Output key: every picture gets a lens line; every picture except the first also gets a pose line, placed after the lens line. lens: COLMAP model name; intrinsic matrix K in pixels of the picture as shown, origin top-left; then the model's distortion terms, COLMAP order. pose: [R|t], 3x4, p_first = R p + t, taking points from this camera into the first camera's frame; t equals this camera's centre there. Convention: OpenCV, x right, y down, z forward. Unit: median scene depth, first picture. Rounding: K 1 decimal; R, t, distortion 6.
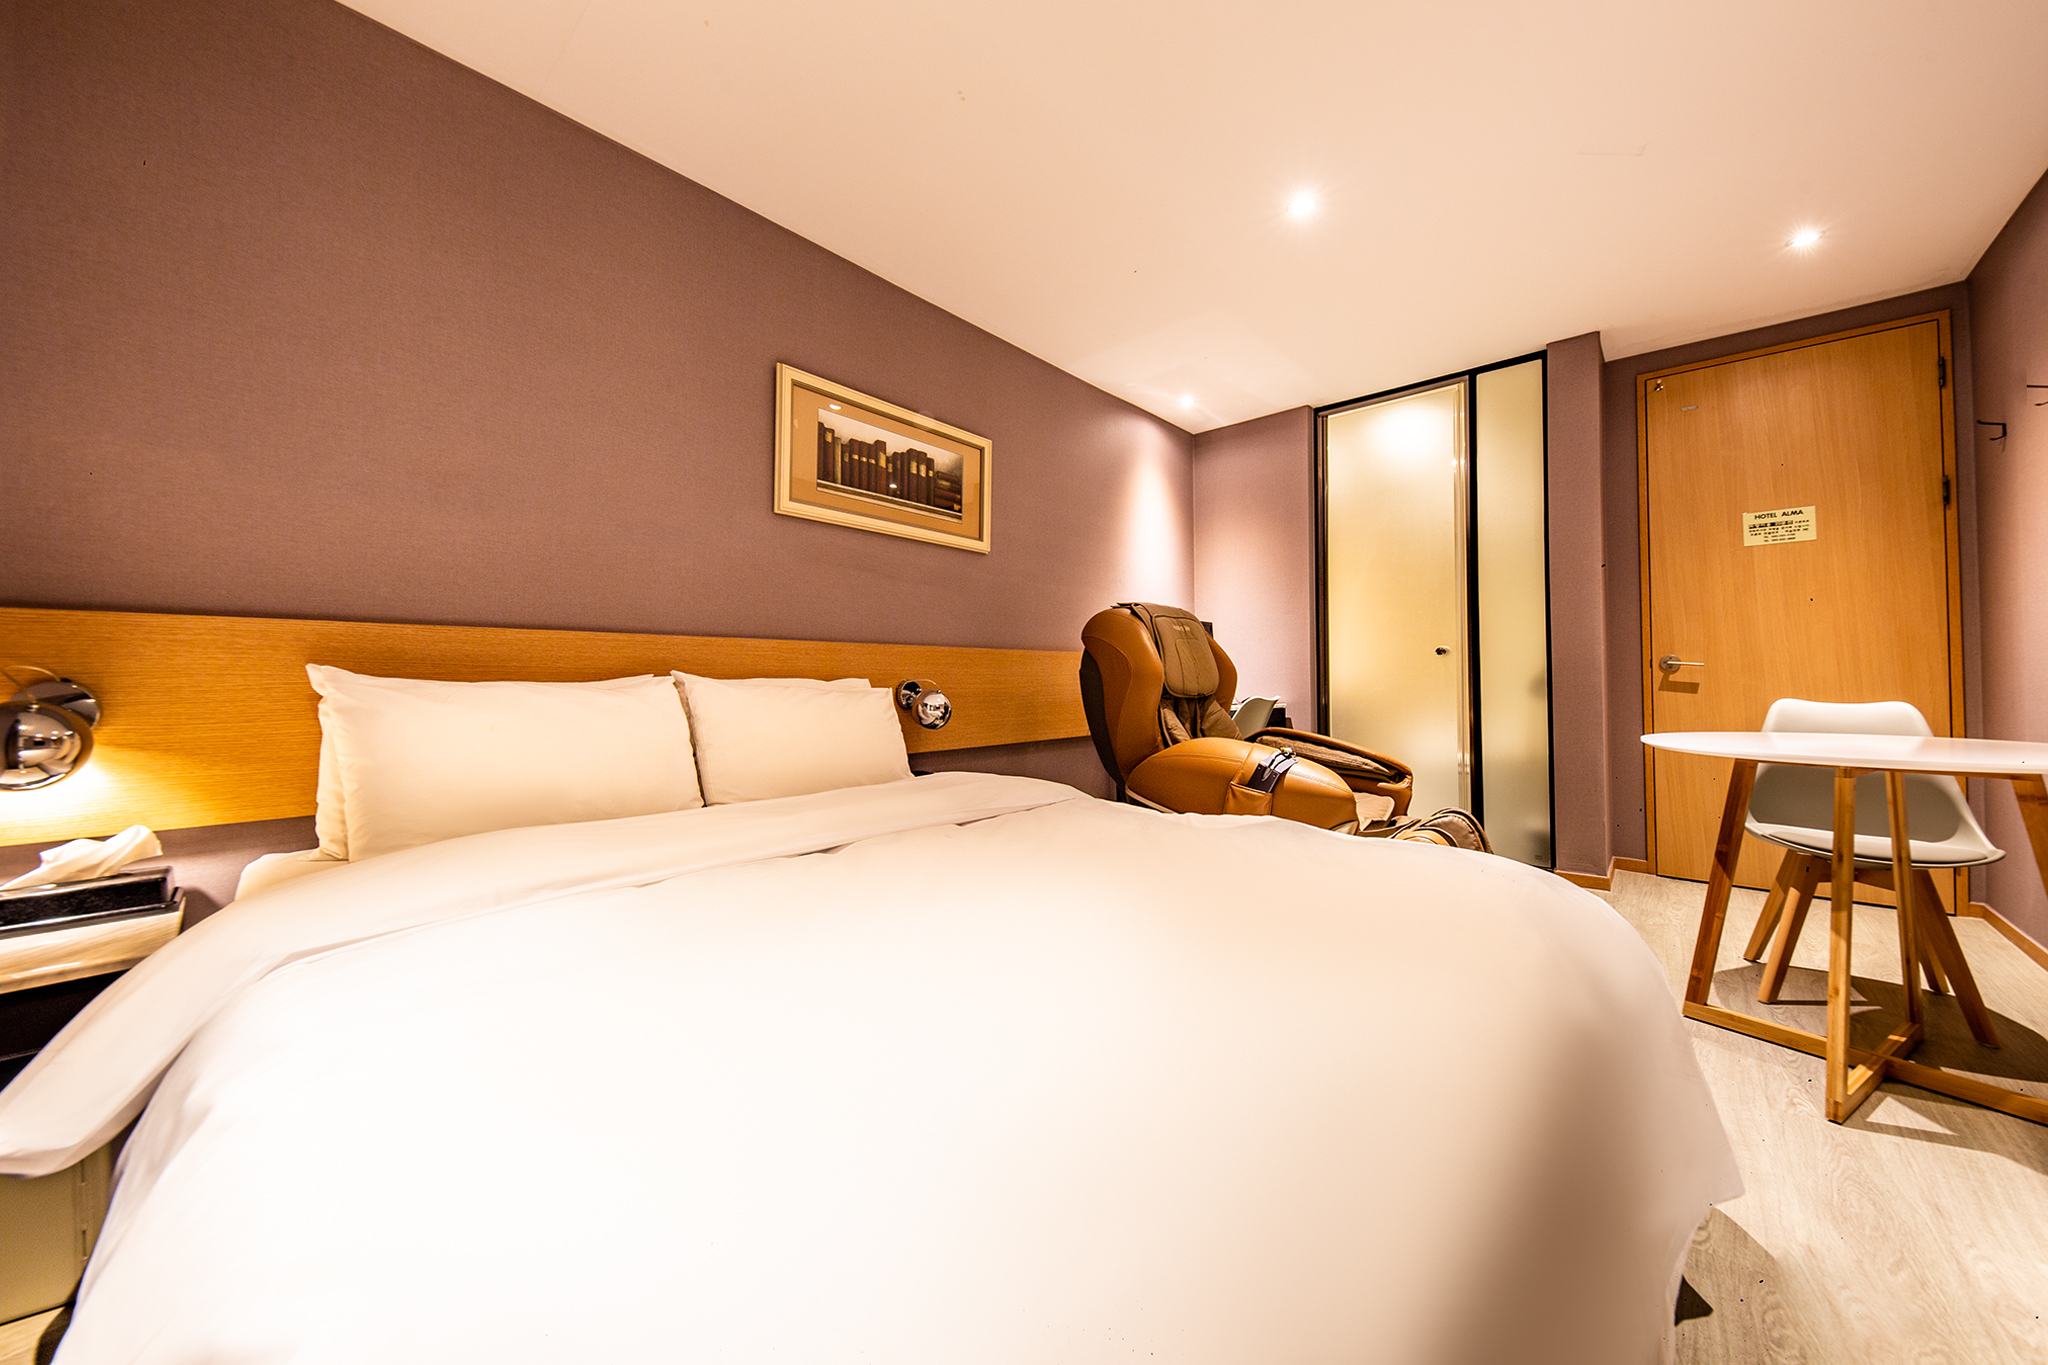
lens RADIAL K [[704.4, 0, 1017.0], [0, 704.4, 670.5], [0, 0, 1]] dist [0.023747, -0.012407]
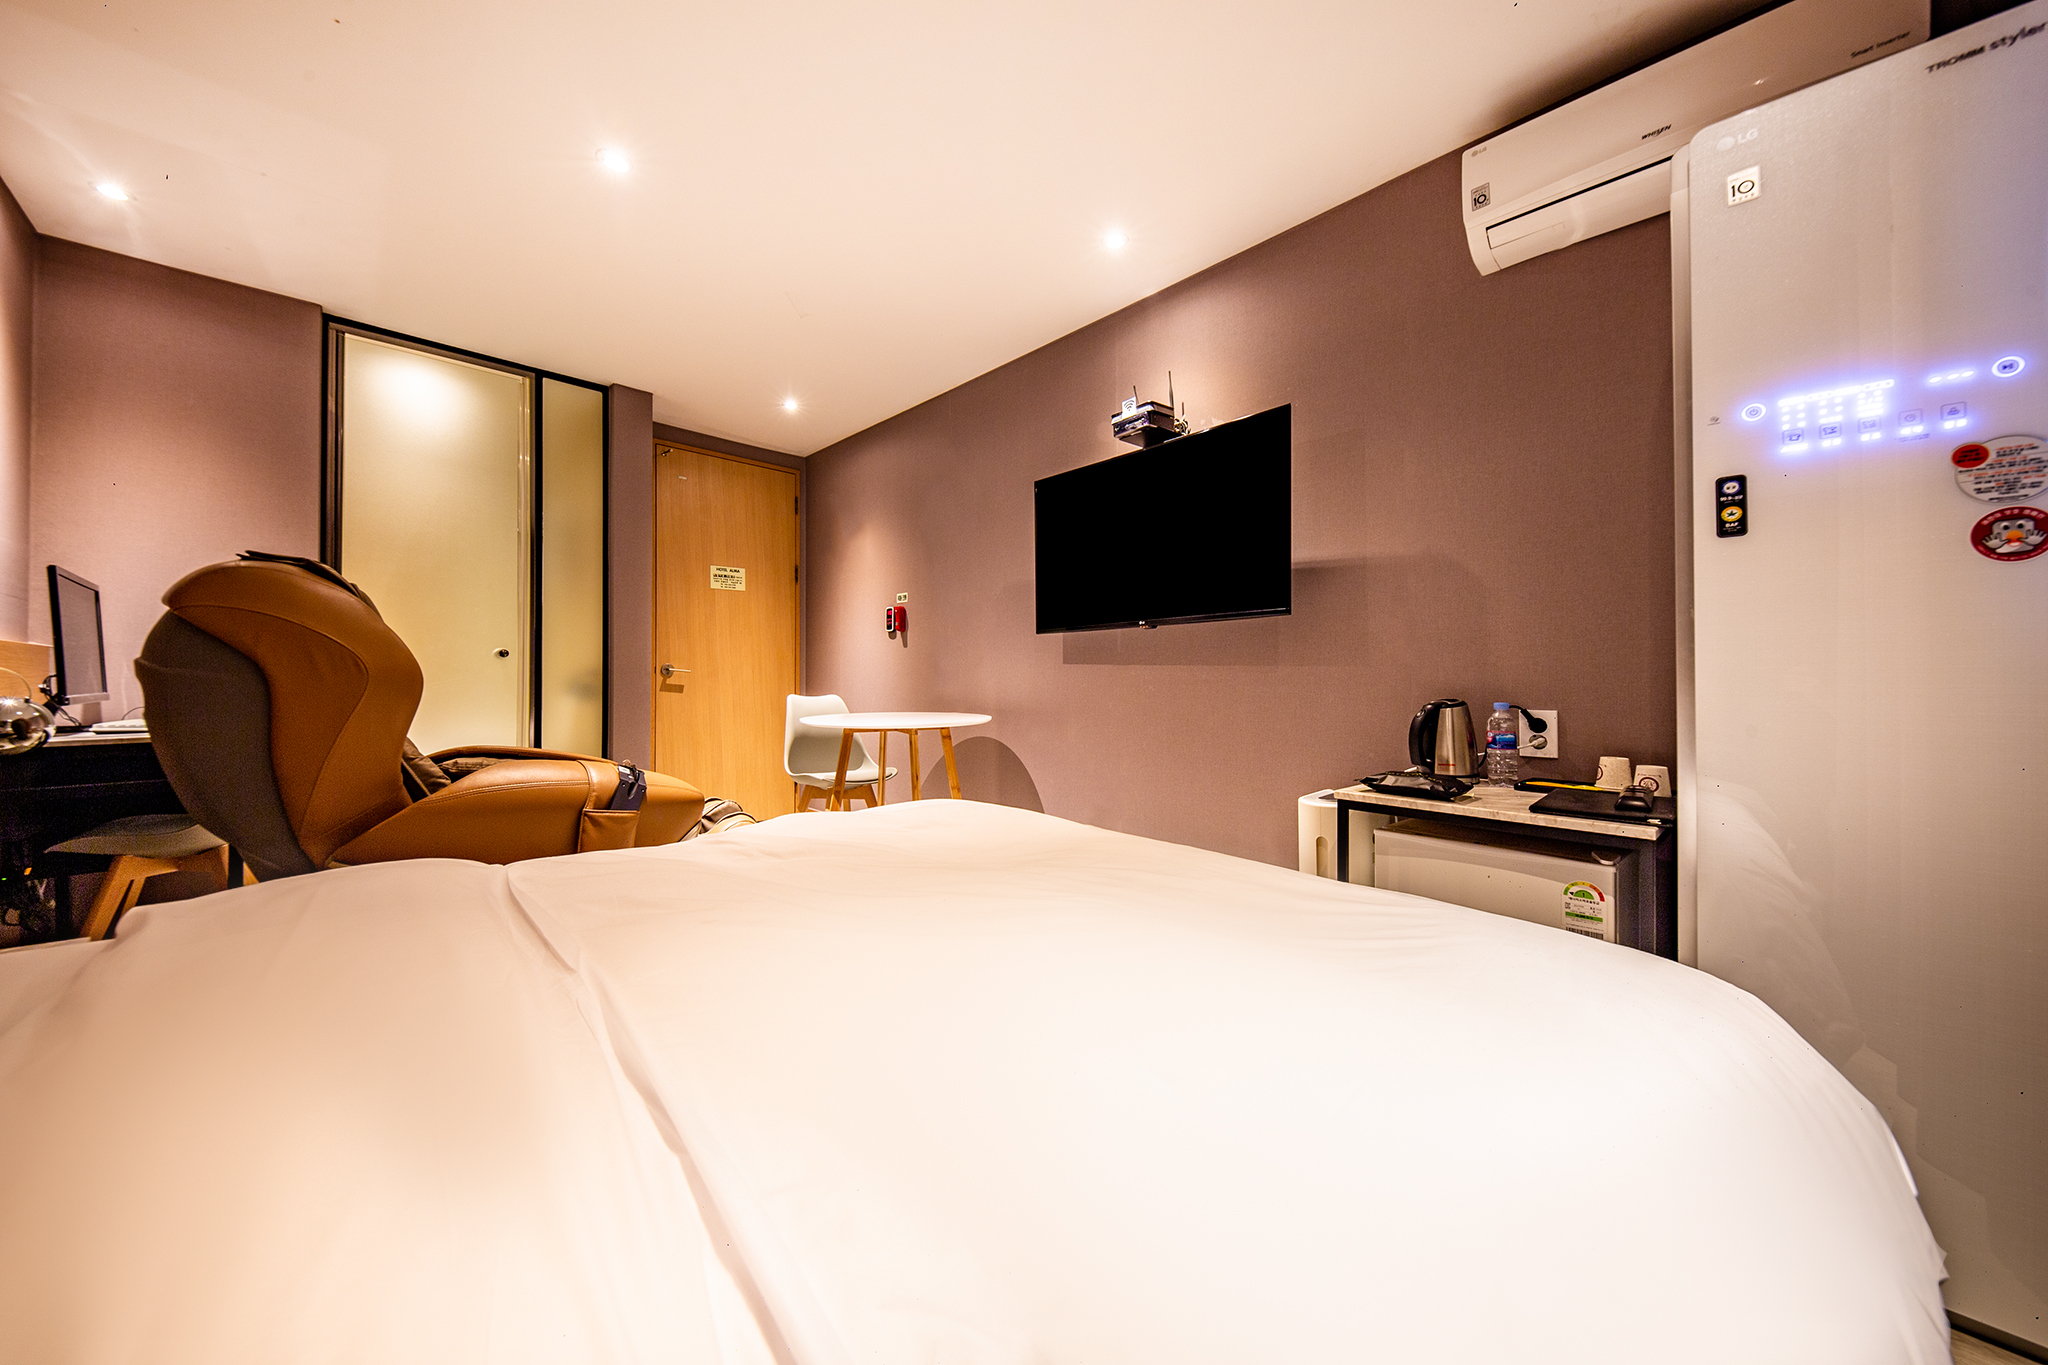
lens RADIAL K [[704.4, 0, 1017.0], [0, 704.4, 670.5], [0, 0, 1]] dist [0.023747, -0.012407]
pose [[0.056836, 0.012984, 0.998299, -0.496008], [-0.008660, 0.999884, -0.012512, 0.001979], [-0.998346, -0.007935, 0.056942, 0.452156]]
